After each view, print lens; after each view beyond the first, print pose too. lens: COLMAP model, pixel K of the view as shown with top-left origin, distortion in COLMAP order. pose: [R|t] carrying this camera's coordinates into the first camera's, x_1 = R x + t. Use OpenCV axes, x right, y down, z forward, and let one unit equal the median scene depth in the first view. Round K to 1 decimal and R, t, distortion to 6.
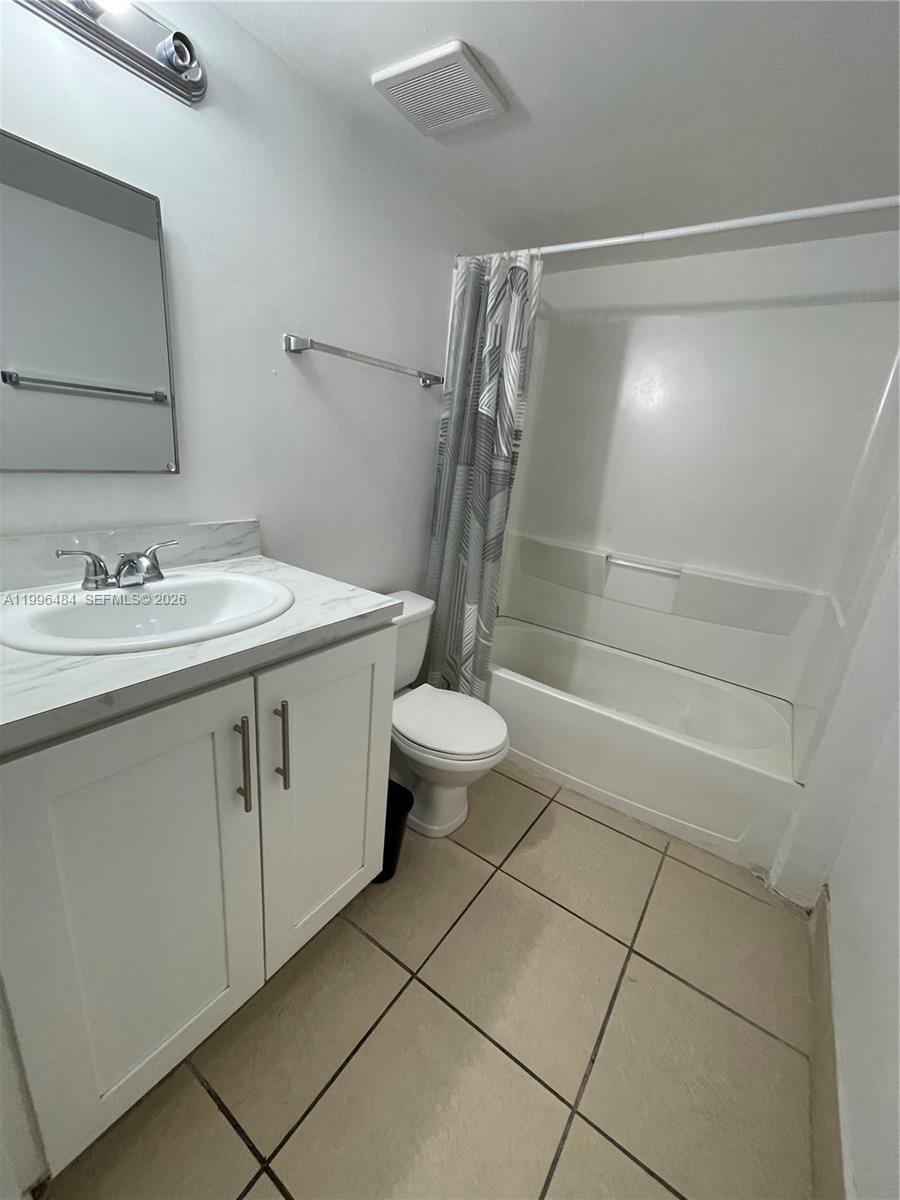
lens RADIAL K [[487.2, 0, 453.5], [0, 487.2, 598.3], [0, 0, 1]] dist [0.001373, -0.000101]
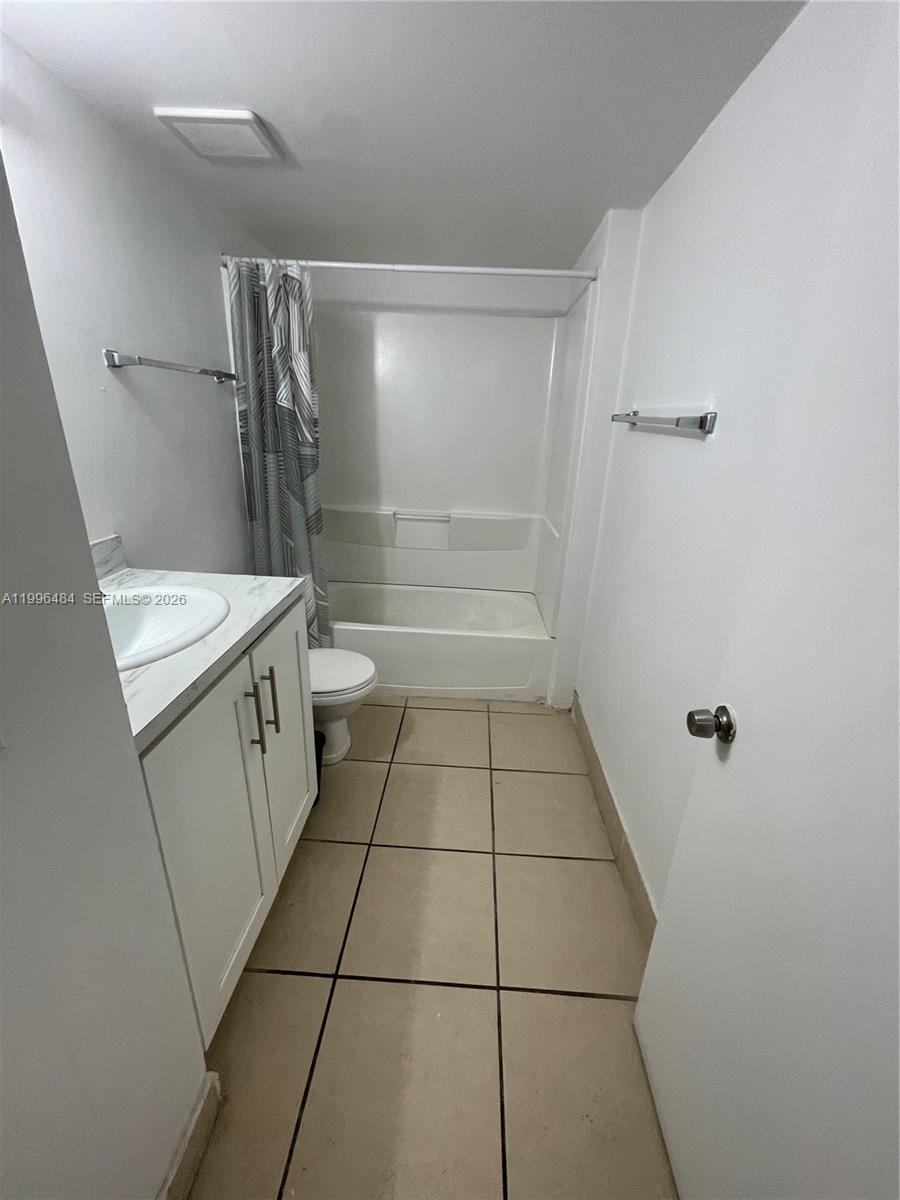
lens RADIAL K [[487.2, 0, 449.7], [0, 487.2, 600.1], [0, 0, 1]] dist [0.001373, -0.000101]
pose [[0.851126, -0.239642, 0.467073, -0.256004], [0.194236, 0.970342, 0.143908, -0.031688], [-0.487706, -0.031762, 0.872430, -0.197795]]
